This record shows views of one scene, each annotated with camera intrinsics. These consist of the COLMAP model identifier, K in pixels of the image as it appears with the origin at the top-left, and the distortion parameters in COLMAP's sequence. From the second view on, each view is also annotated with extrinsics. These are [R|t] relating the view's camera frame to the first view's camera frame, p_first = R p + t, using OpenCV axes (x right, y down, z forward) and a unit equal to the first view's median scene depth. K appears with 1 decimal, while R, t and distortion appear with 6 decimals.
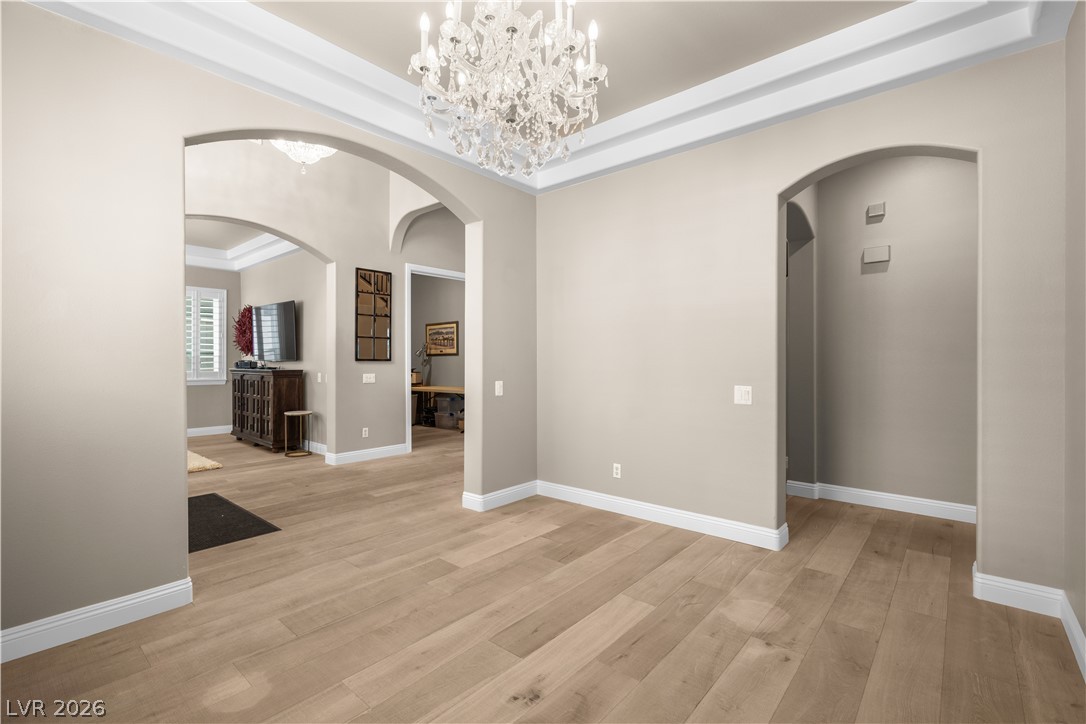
lens RADIAL K [[487.3, 0, 540.9], [0, 487.3, 361.2], [0, 0, 1]] dist [-0.001707, -0.000001]
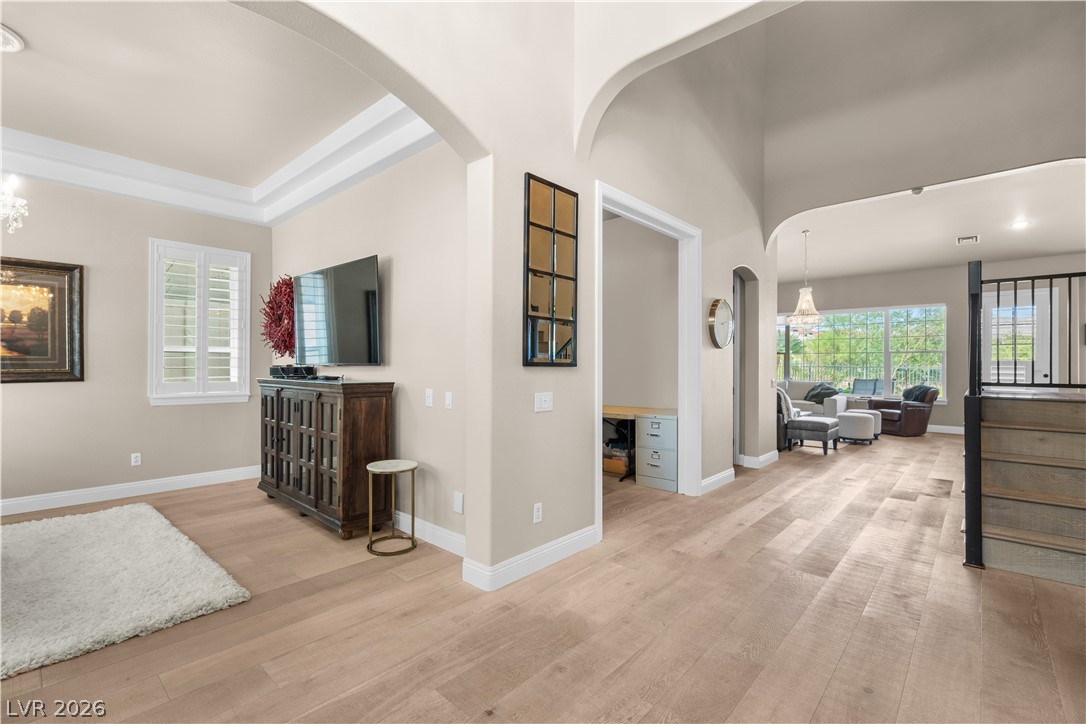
lens RADIAL K [[479.2, 0, 543.5], [0, 479.2, 360.8], [0, 0, 1]] dist [-0.001063, -0.000058]
pose [[0.999940, -0.000049, -0.010917, -0.304838], [-0.000005, 0.999988, -0.004918, -0.003290], [0.010917, 0.004918, 0.999928, 0.451050]]
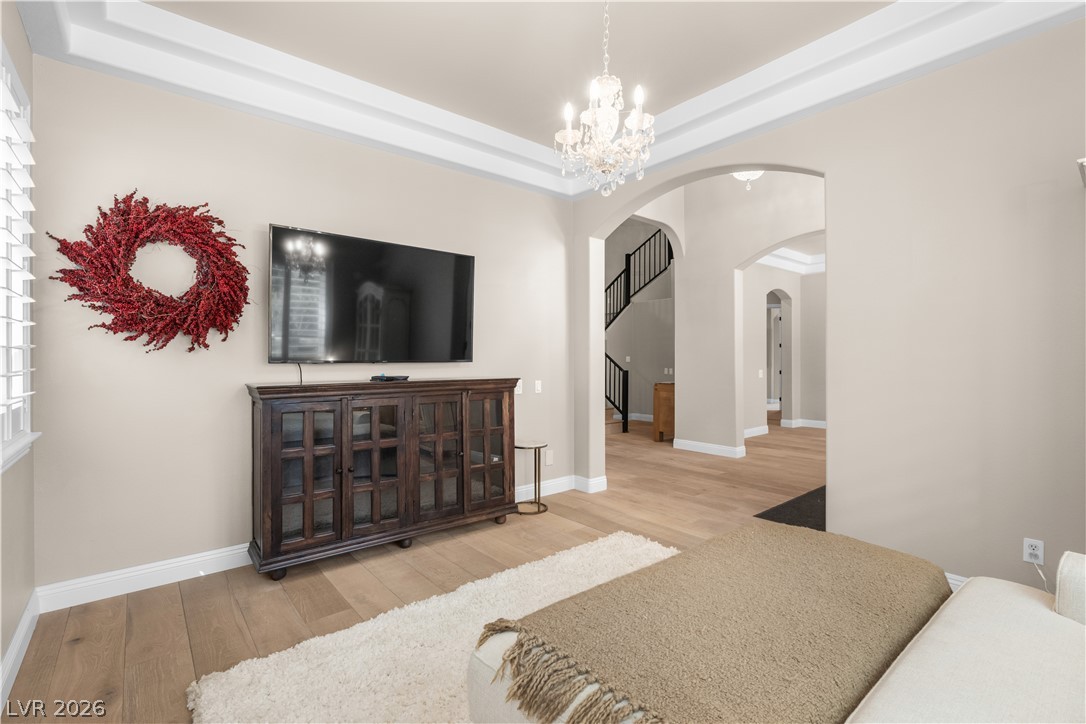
lens RADIAL K [[487.3, 0, 540.9], [0, 487.3, 361.2], [0, 0, 1]] dist [-0.001707, -0.000001]
pose [[0.165795, -0.008651, 0.986122, -1.053715], [-0.000405, 0.999961, 0.008840, -0.006747], [-0.986160, -0.001865, 0.165785, 0.818836]]
